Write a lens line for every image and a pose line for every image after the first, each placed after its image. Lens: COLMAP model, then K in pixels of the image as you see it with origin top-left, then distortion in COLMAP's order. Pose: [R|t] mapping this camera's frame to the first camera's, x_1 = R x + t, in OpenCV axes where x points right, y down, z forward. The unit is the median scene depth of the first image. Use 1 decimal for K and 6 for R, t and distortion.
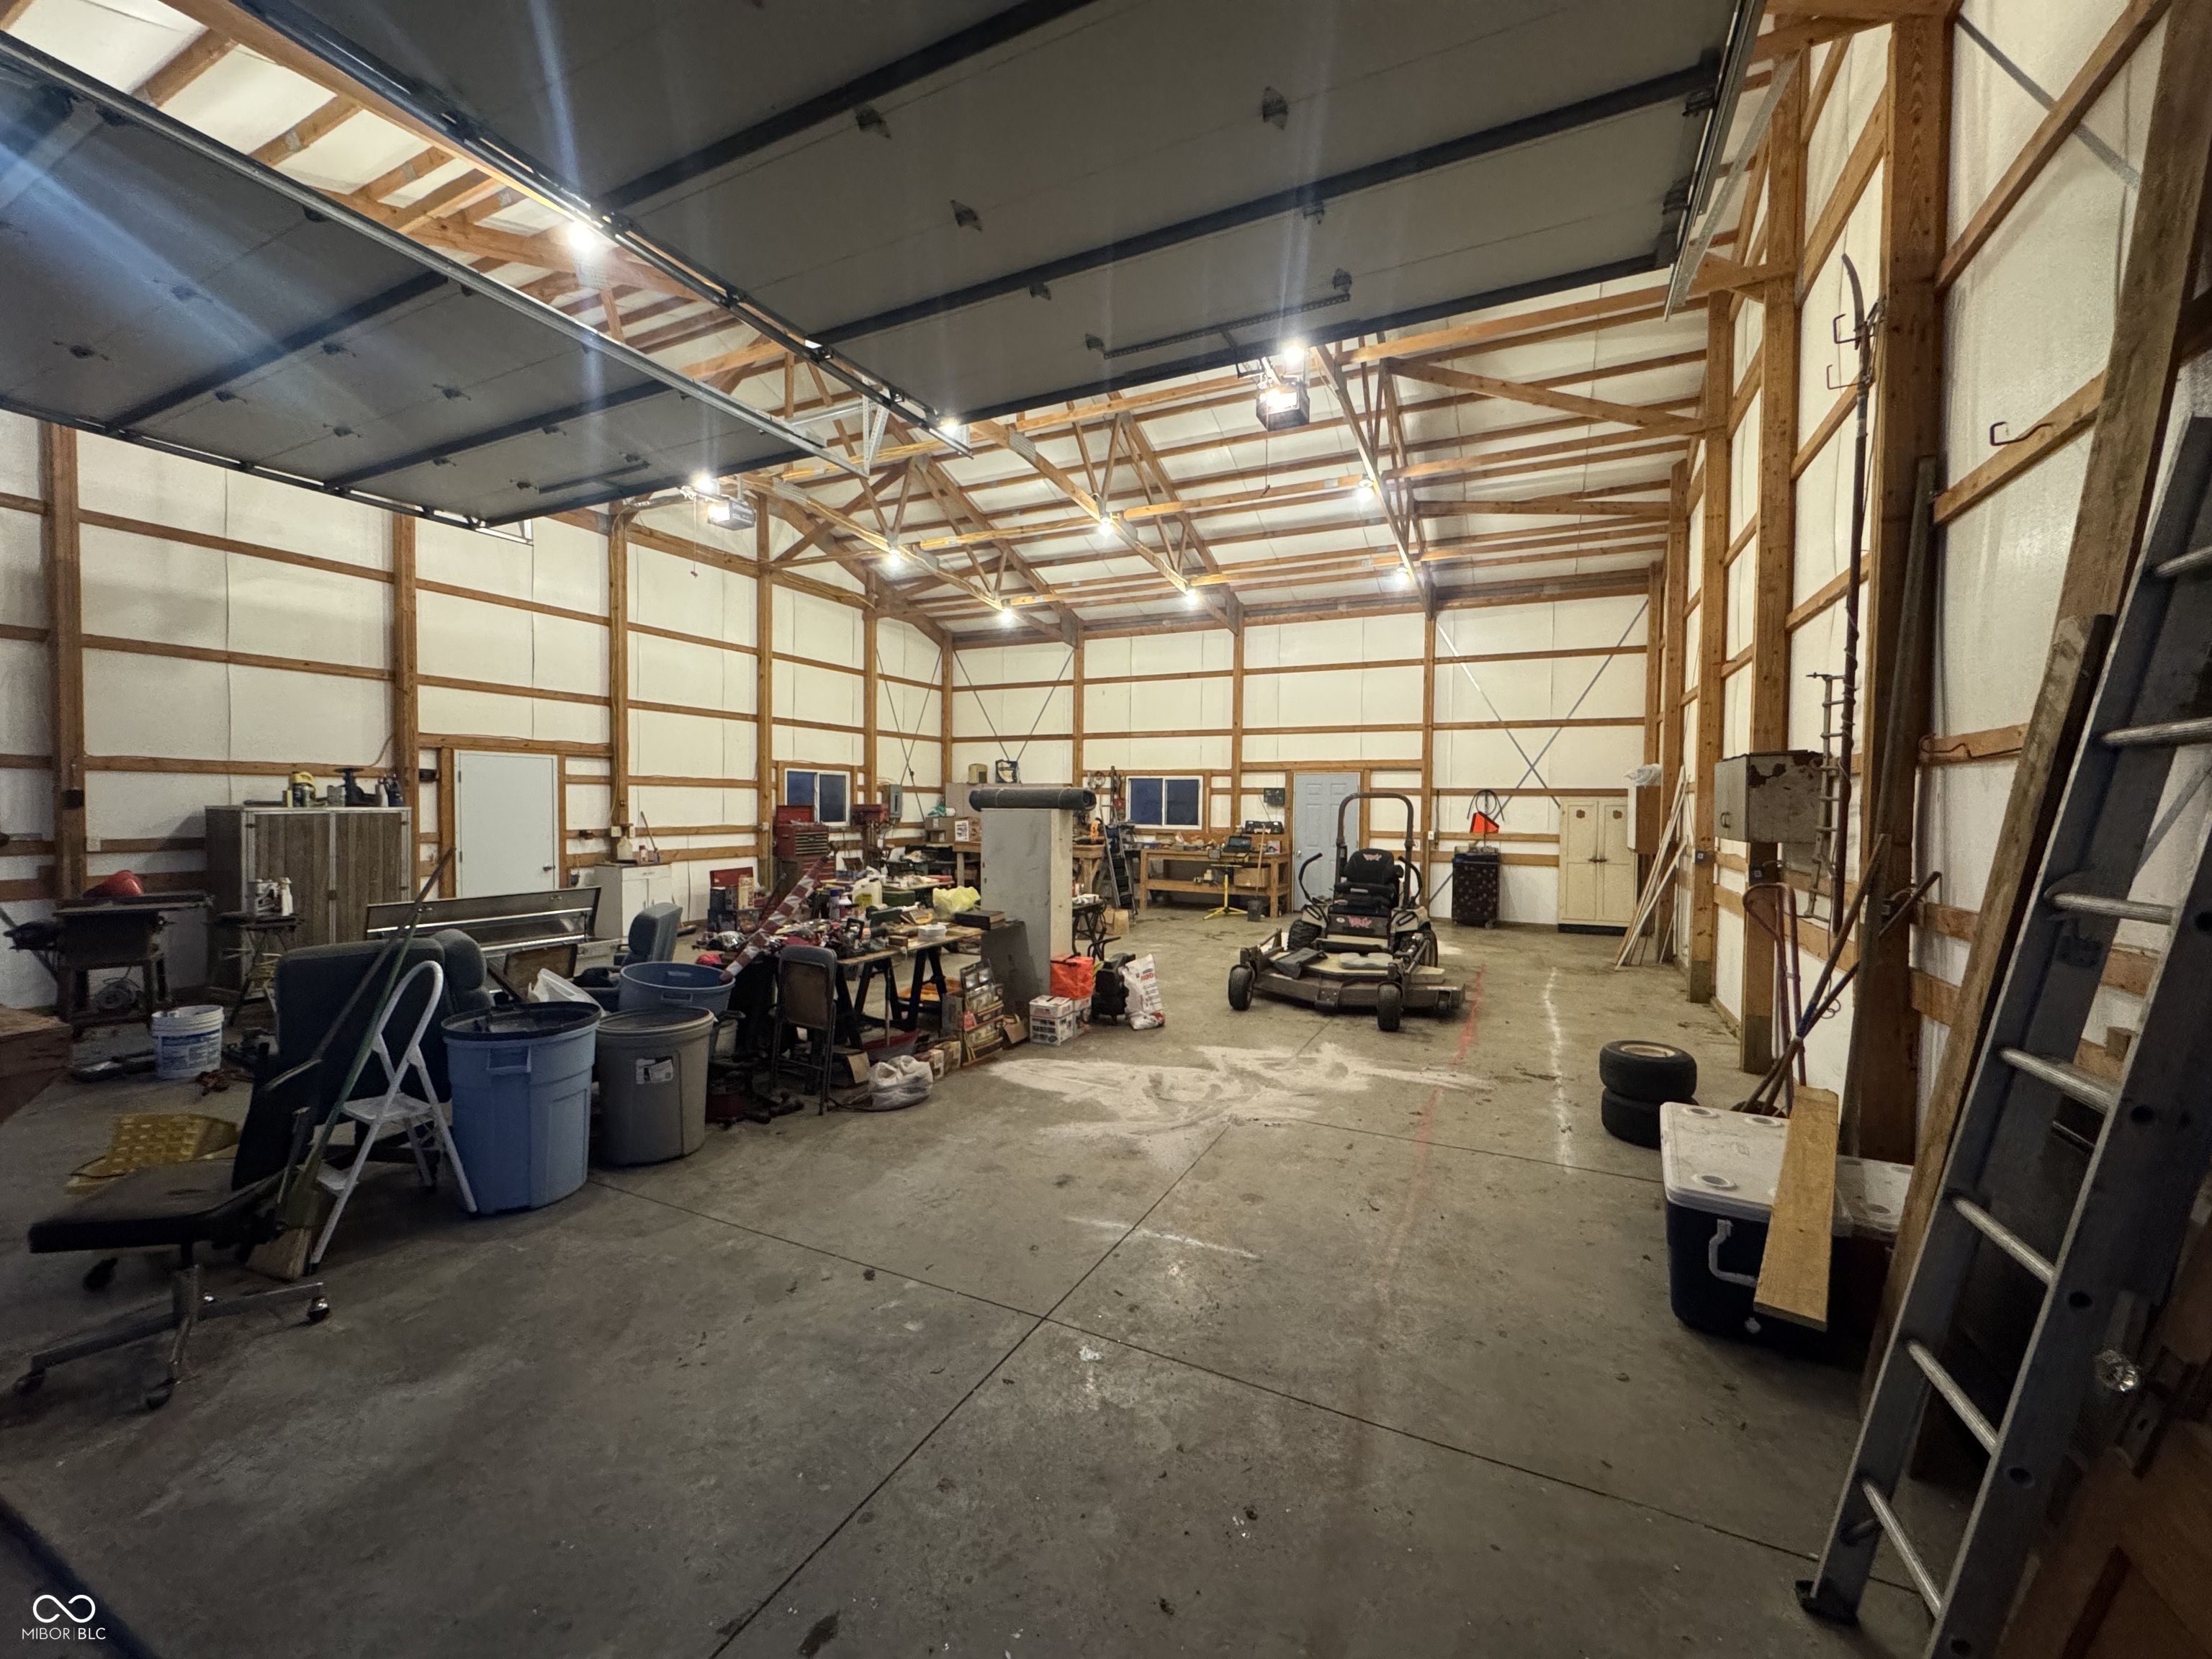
lens RADIAL K [[878.3, 0, 1106.0], [0, 878.3, 829.5], [0, 0, 1]] dist [0.000246, 0.000621]
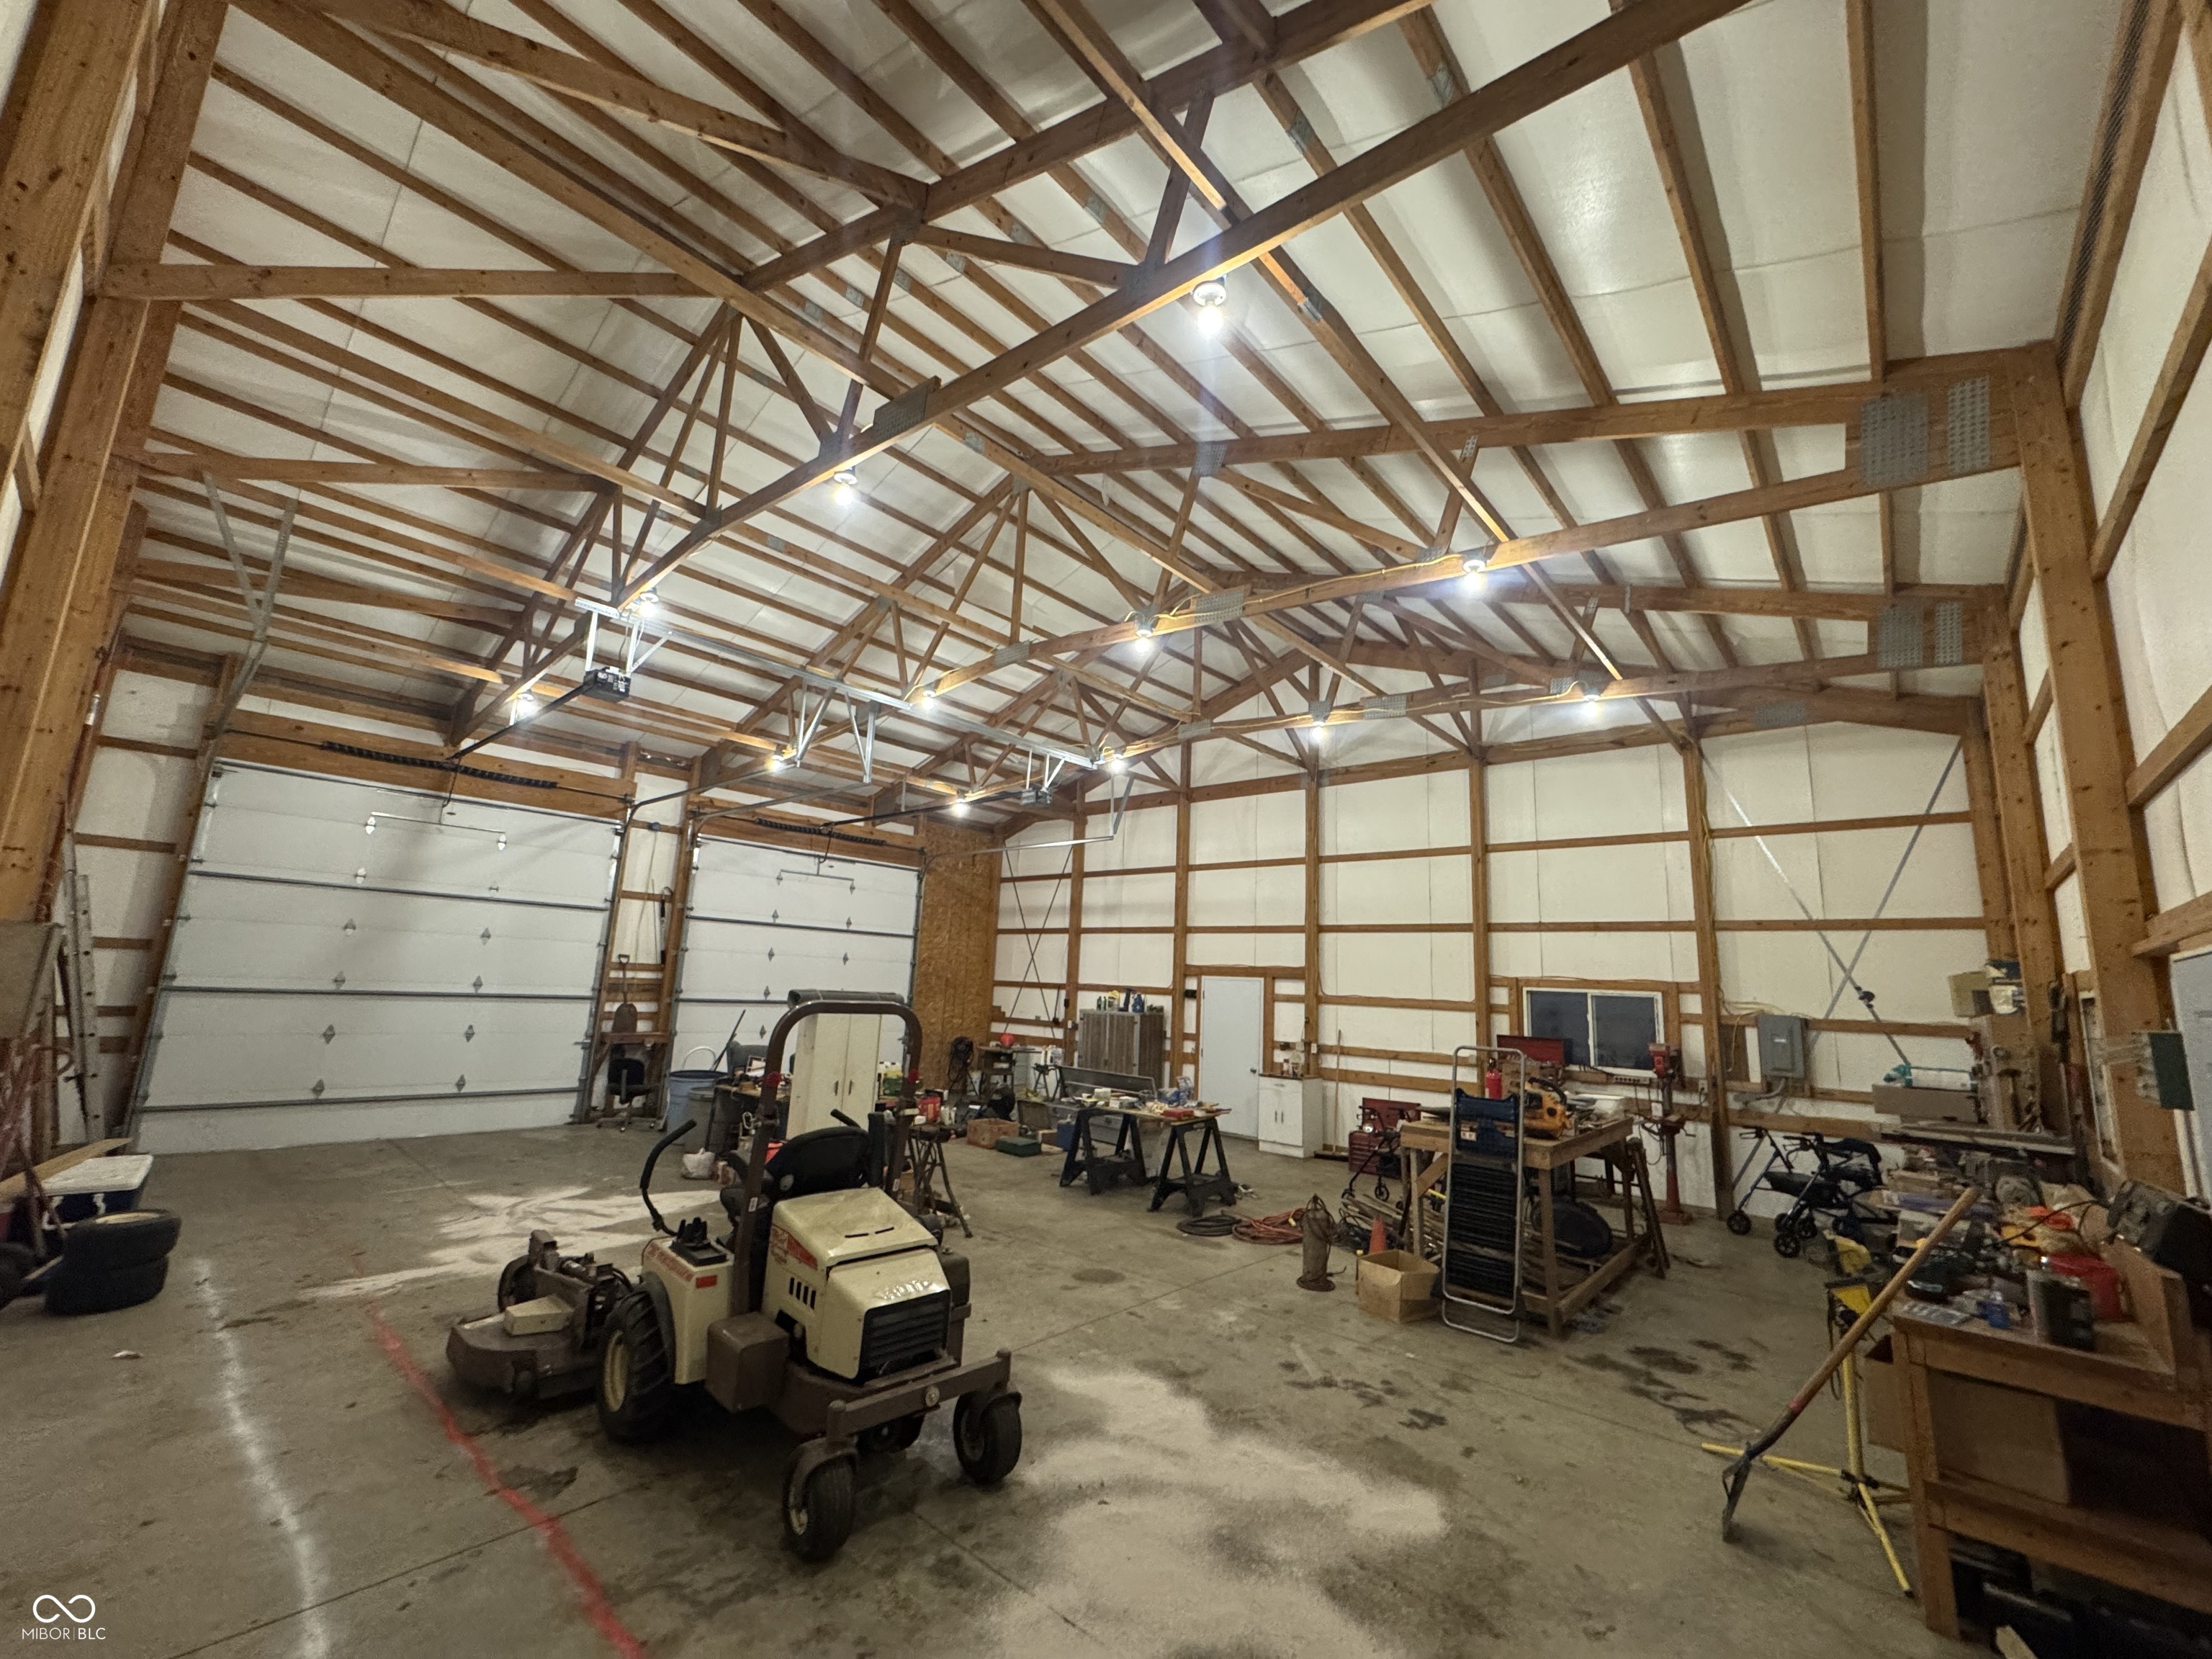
lens RADIAL K [[878.3, 0, 1106.0], [0, 878.3, 829.5], [0, 0, 1]] dist [0.000246, 0.000621]
pose [[-0.272679, -0.193490, -0.942448, 0.612804], [-0.078280, 0.980783, -0.178711, -0.048214], [0.958915, 0.025044, -0.282586, 1.070742]]
